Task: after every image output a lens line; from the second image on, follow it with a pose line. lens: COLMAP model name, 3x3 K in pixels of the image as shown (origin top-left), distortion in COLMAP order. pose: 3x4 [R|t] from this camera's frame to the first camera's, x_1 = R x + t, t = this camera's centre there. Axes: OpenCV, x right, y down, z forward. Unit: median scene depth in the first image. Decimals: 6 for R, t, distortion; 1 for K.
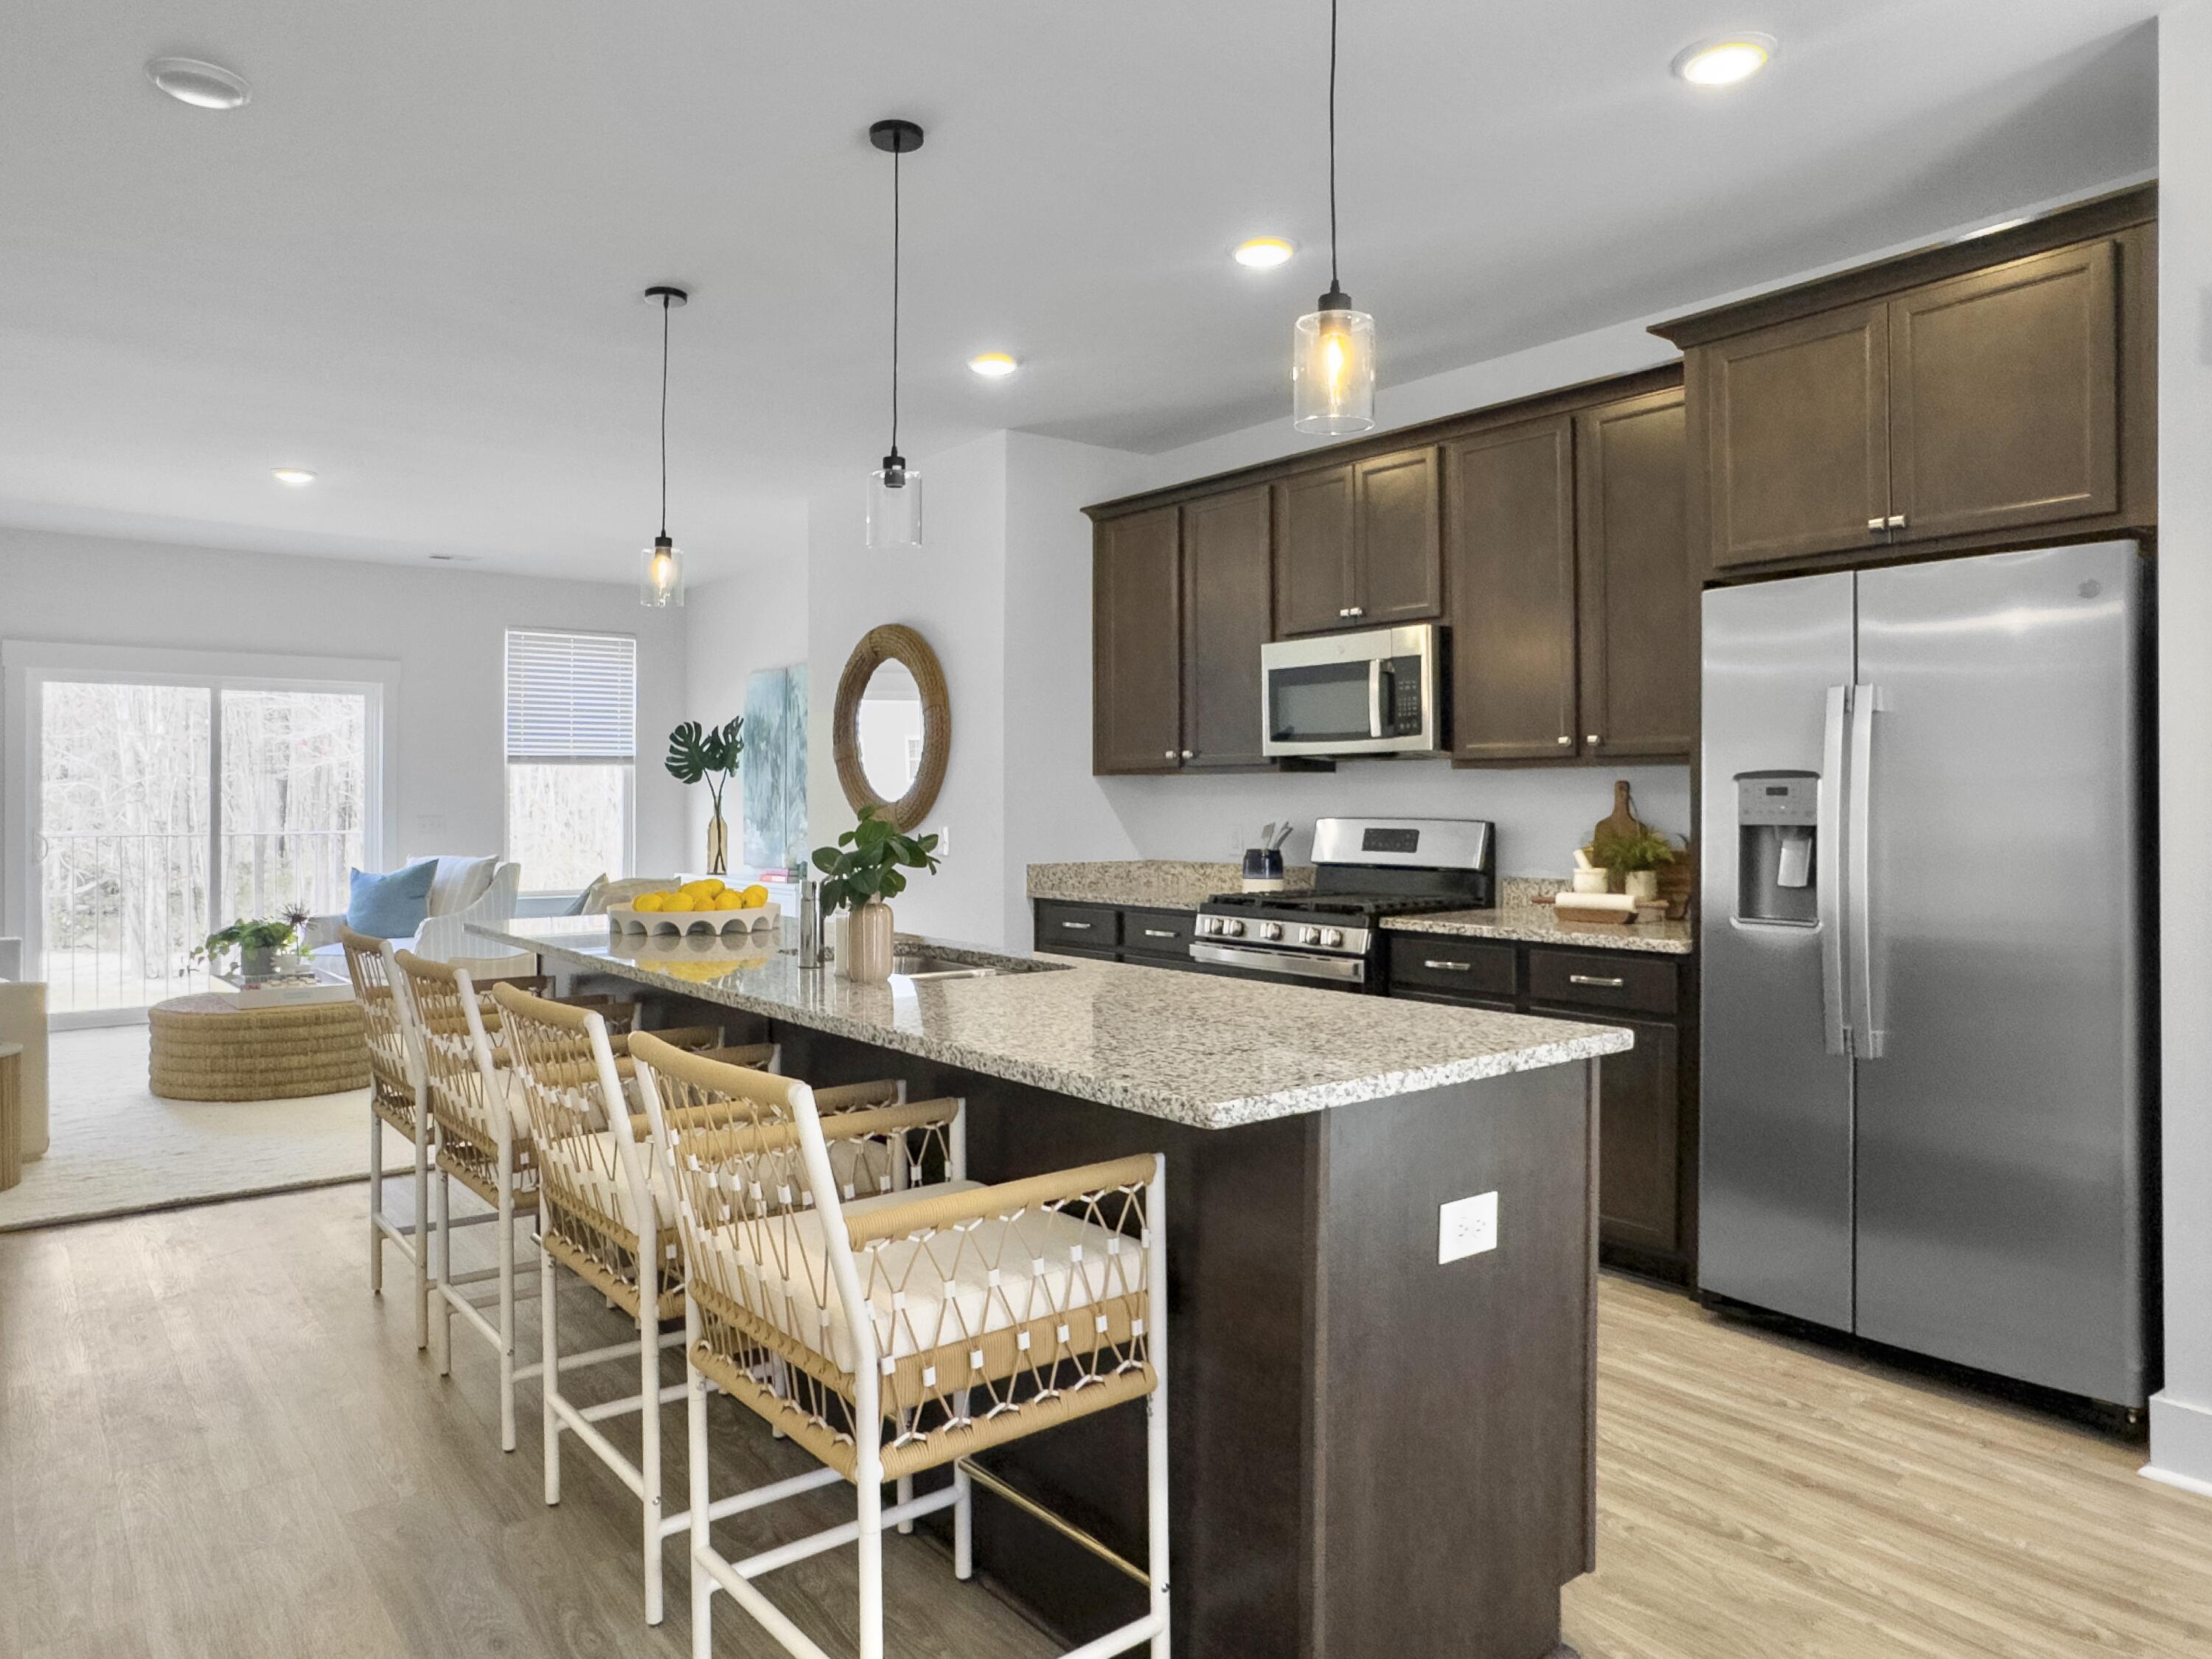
lens RADIAL K [[1459.2, 0, 1102.5], [0, 1459.2, 814.0], [0, 0, 1]] dist [-0.079985, 0.087416]
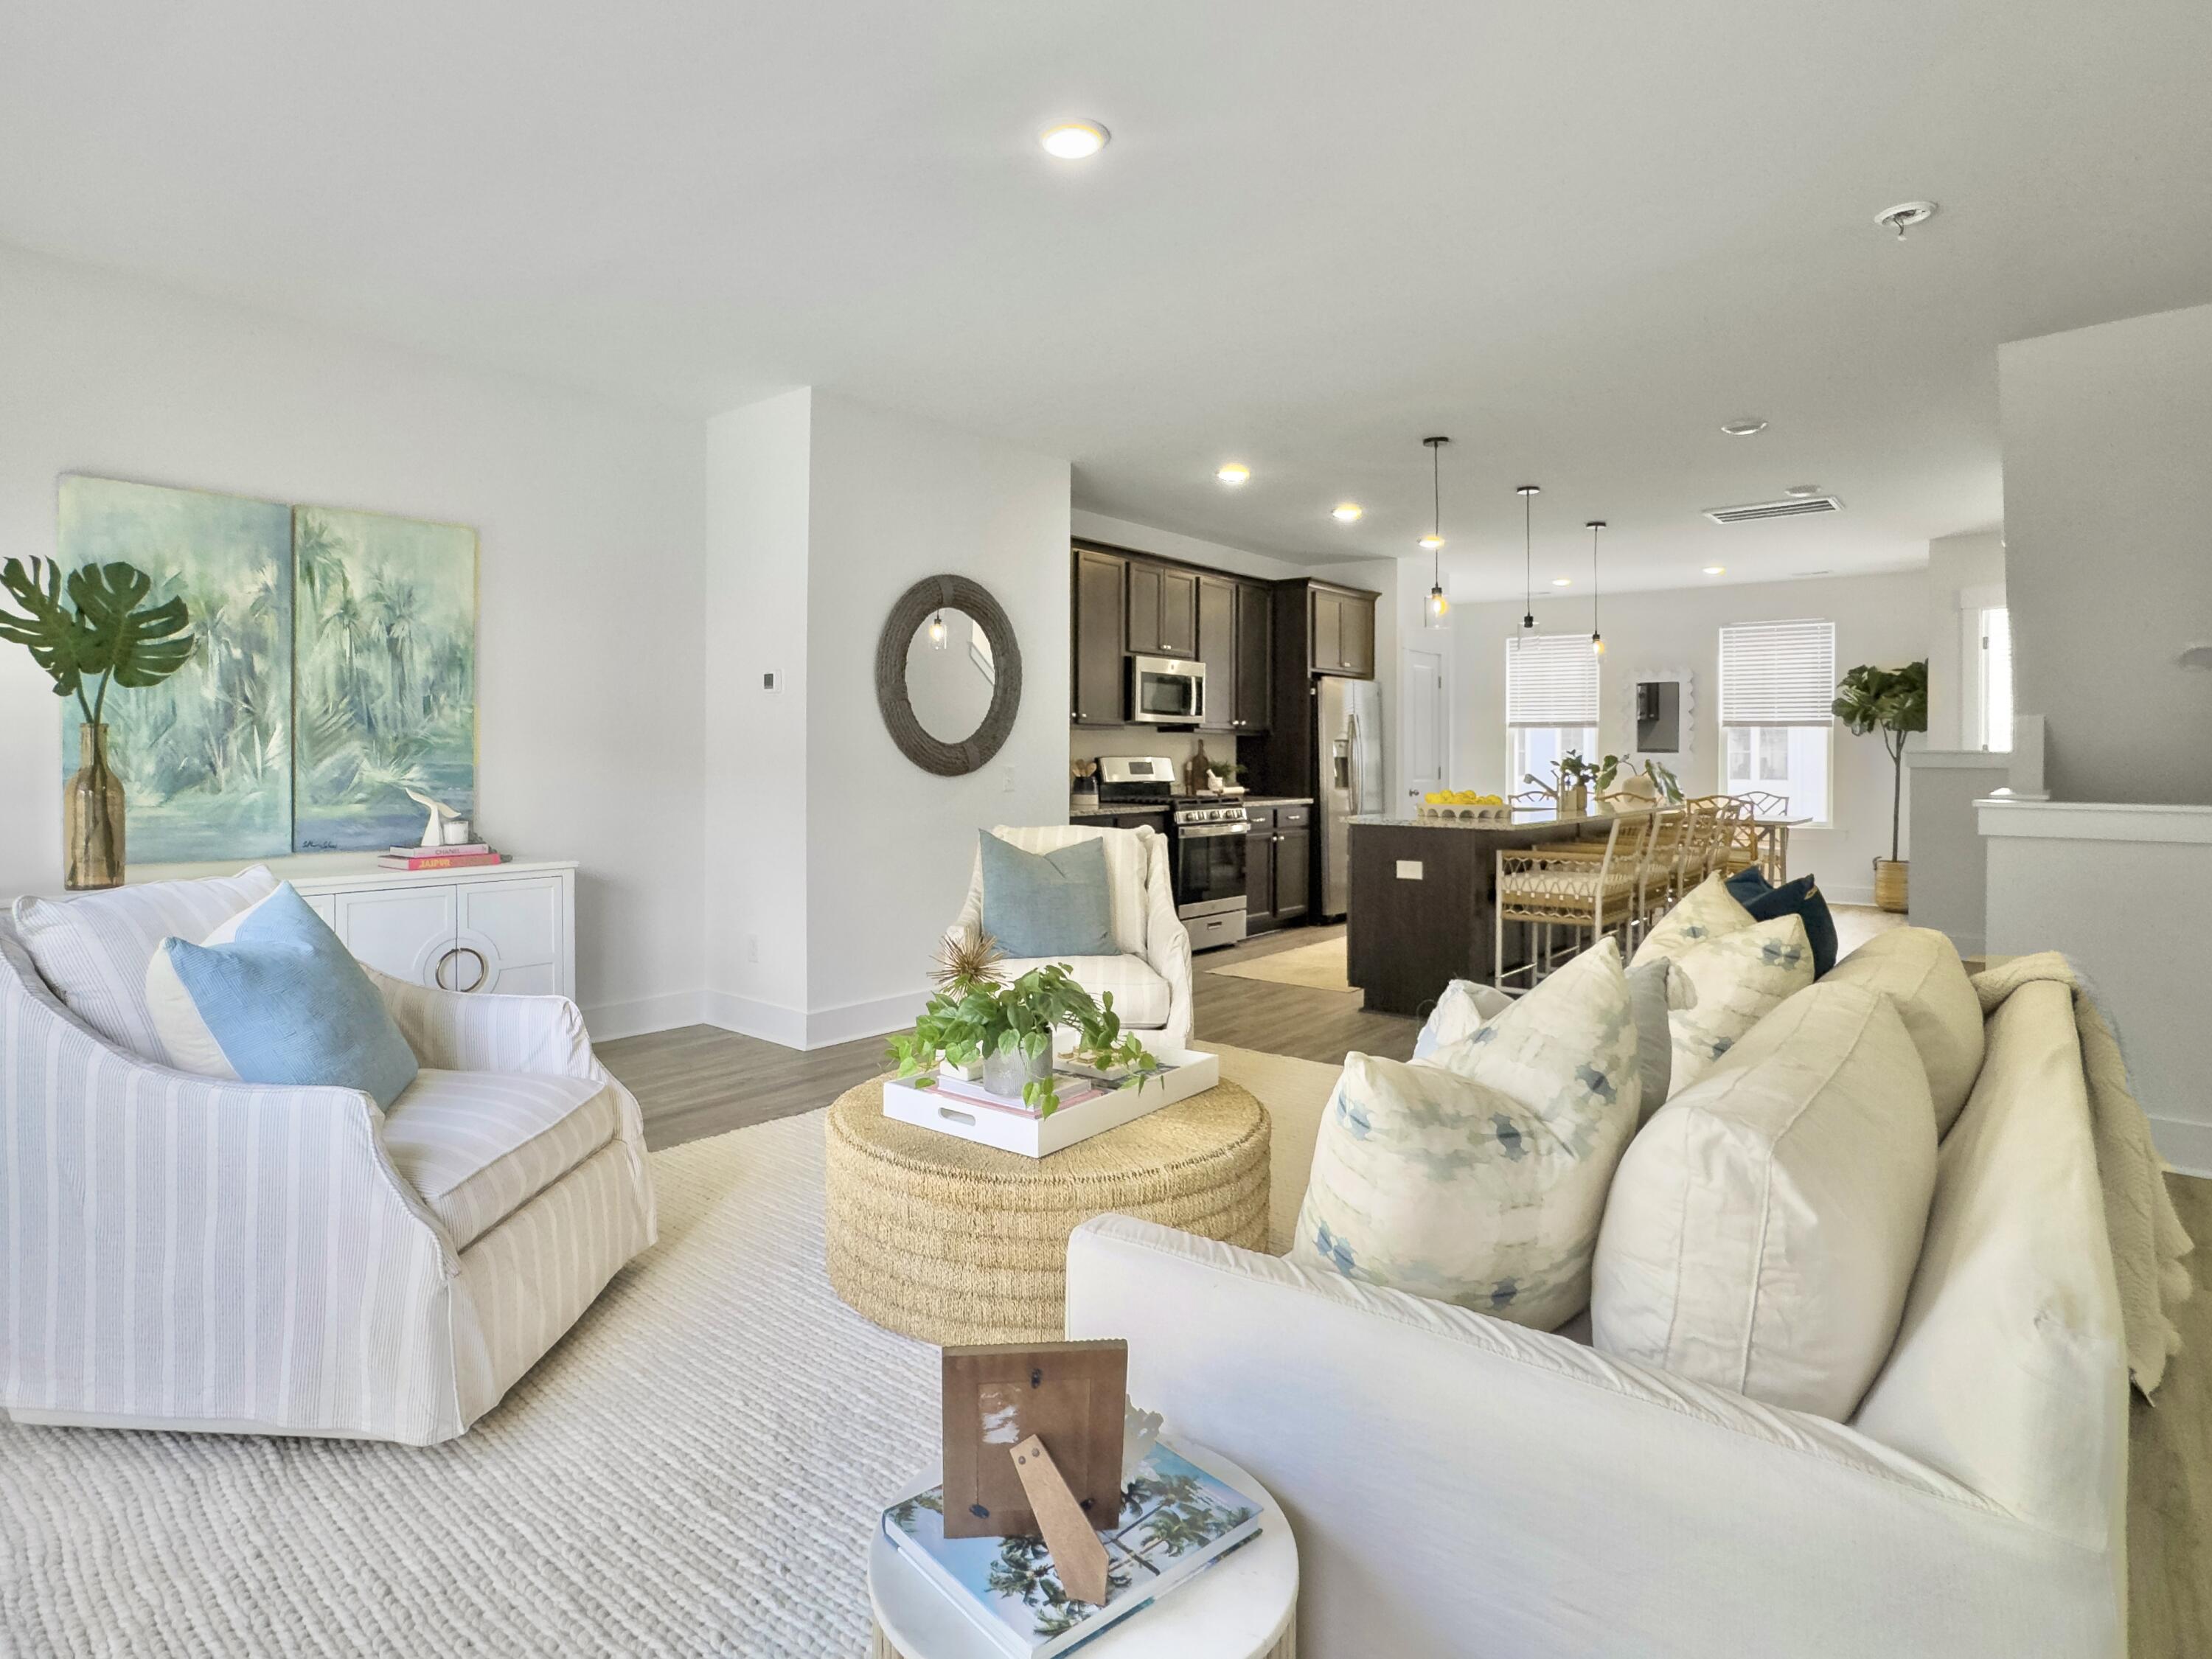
lens RADIAL K [[1197.6, 0, 1094.2], [0, 1197.6, 750.8], [0, 0, 1]] dist [-0.019337, 0.001795]
pose [[-0.213148, 0.006556, 0.976998, -1.331404], [0.008388, 0.999953, -0.004880, 0.002196], [-0.976984, 0.007154, -0.213193, 1.422867]]
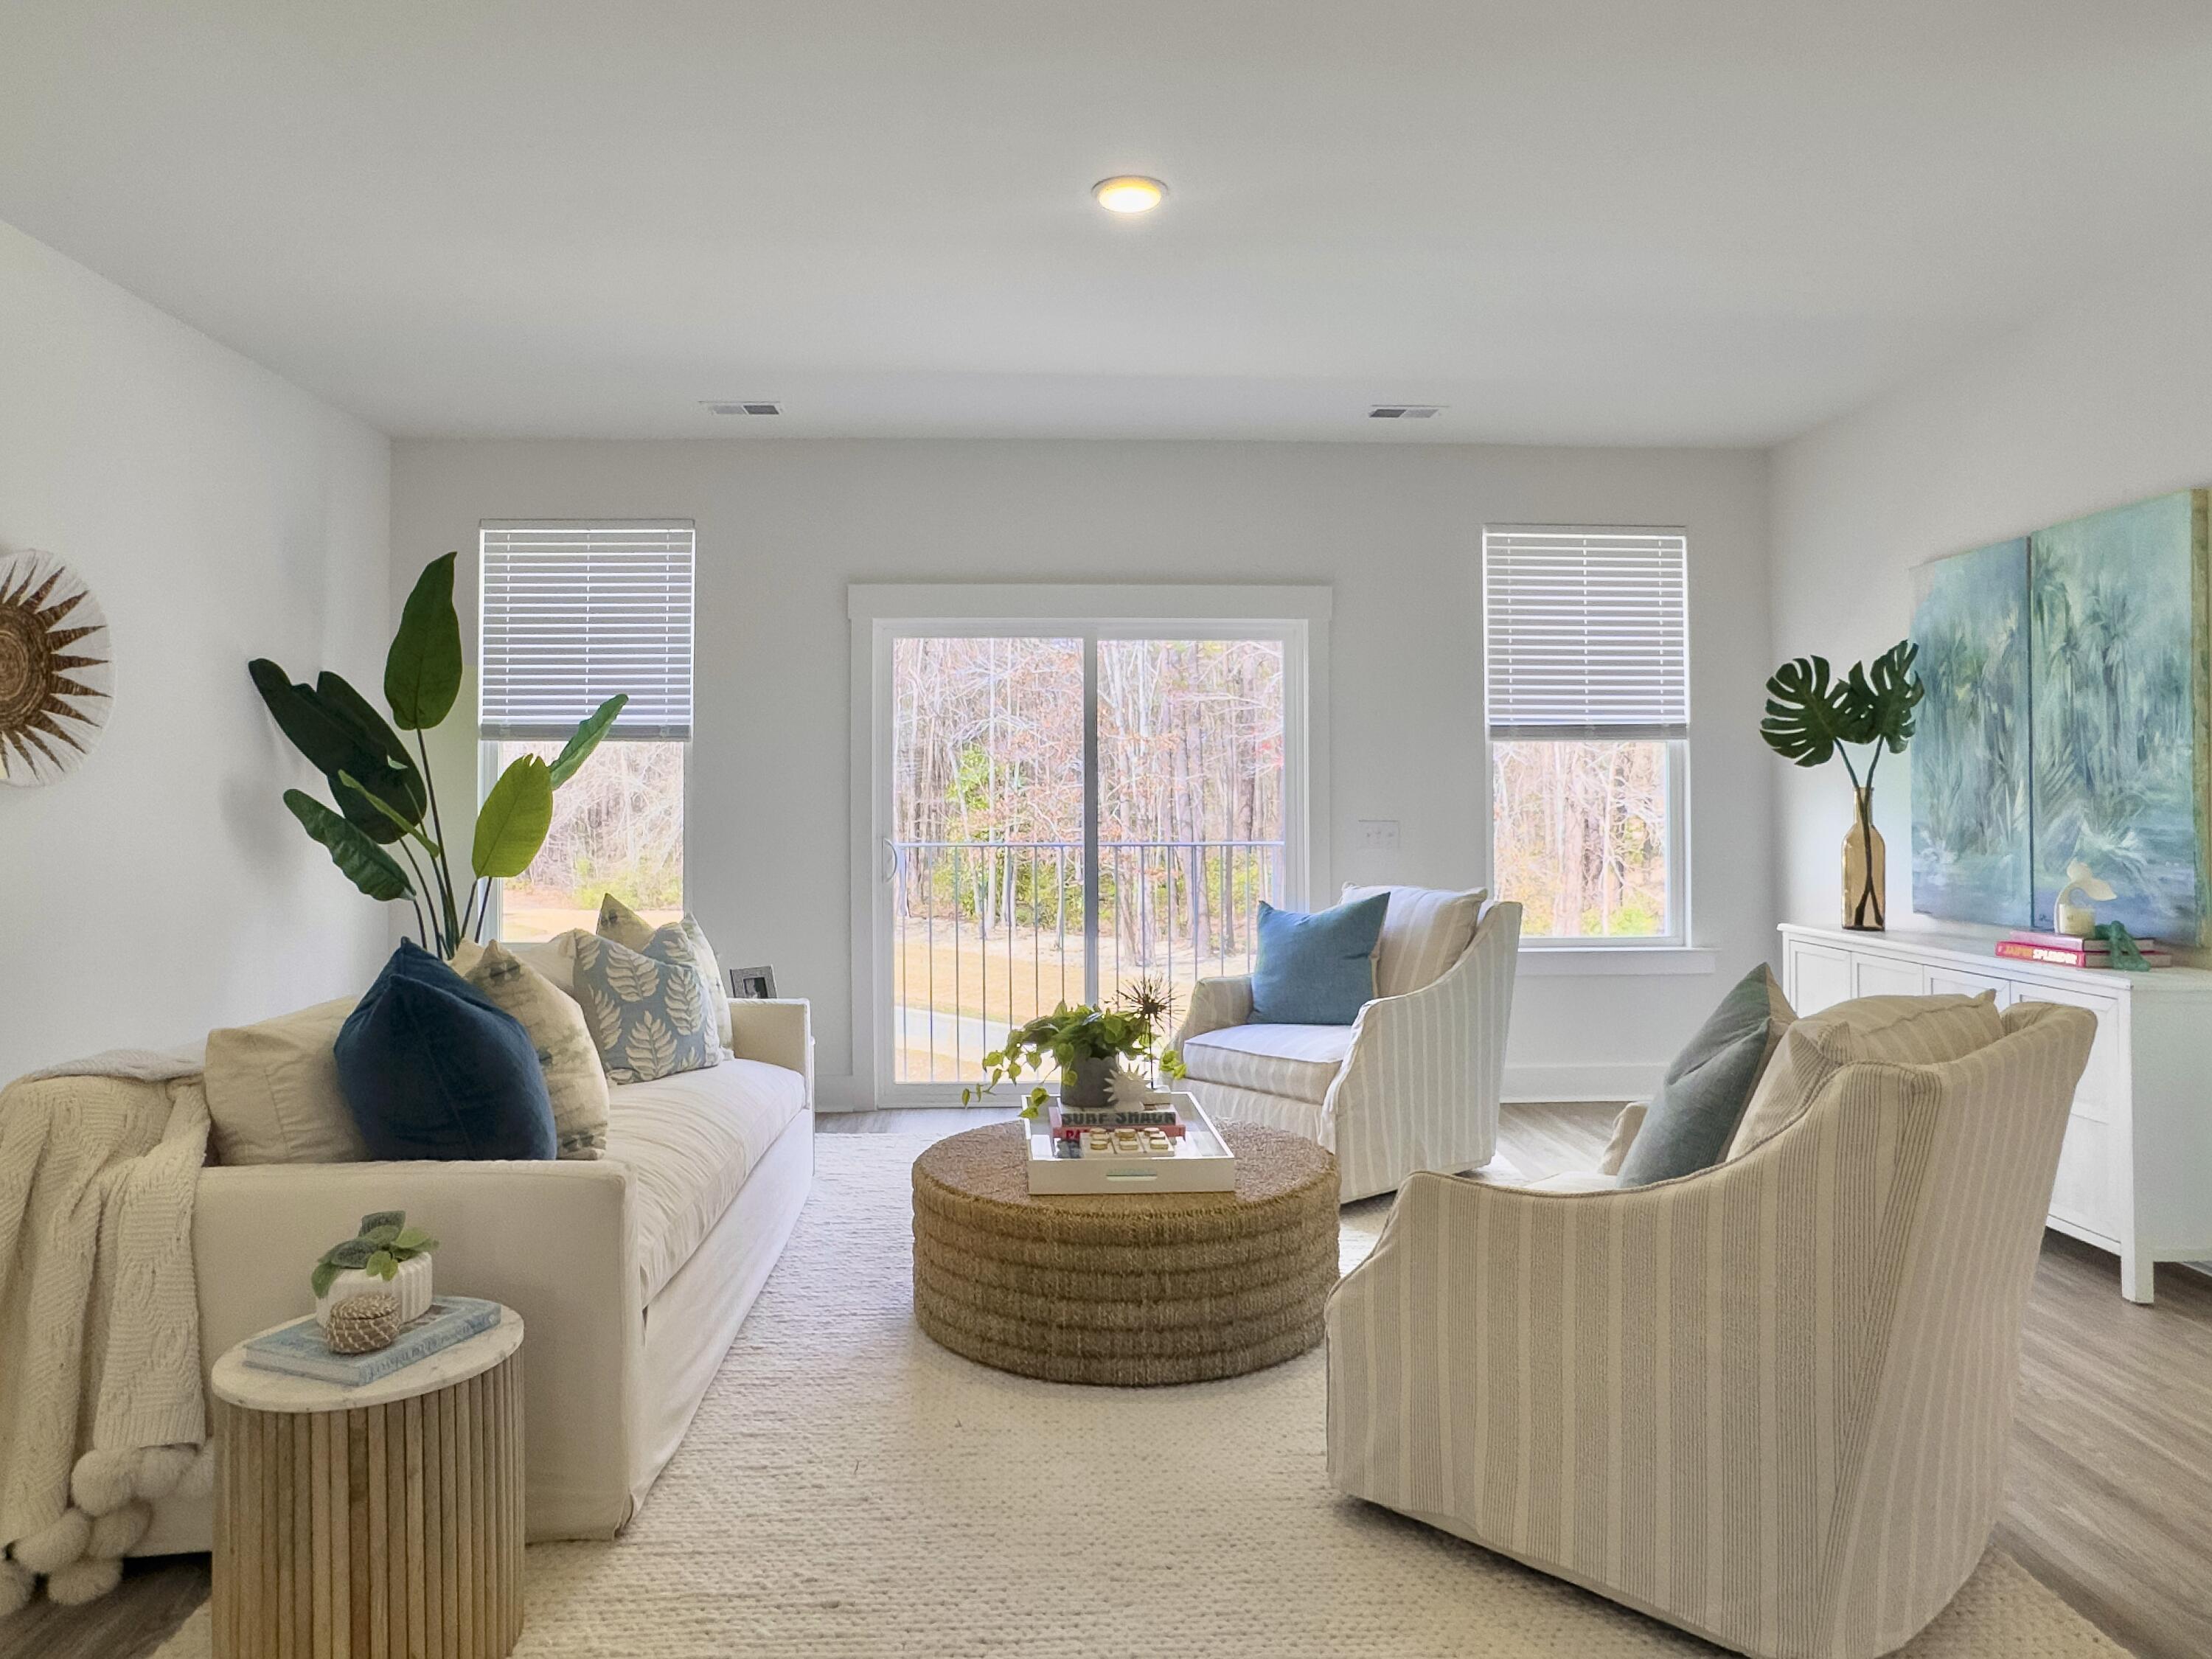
lens RADIAL K [[1459.2, 0, 1086.4], [0, 1459.2, 786.3], [0, 0, 1]] dist [-0.079985, 0.087416]
pose [[0.805119, -0.007642, -0.593064, -0.334517], [-0.003580, 0.999836, -0.017745, -0.003743], [0.593103, 0.016410, 0.804959, 0.719401]]
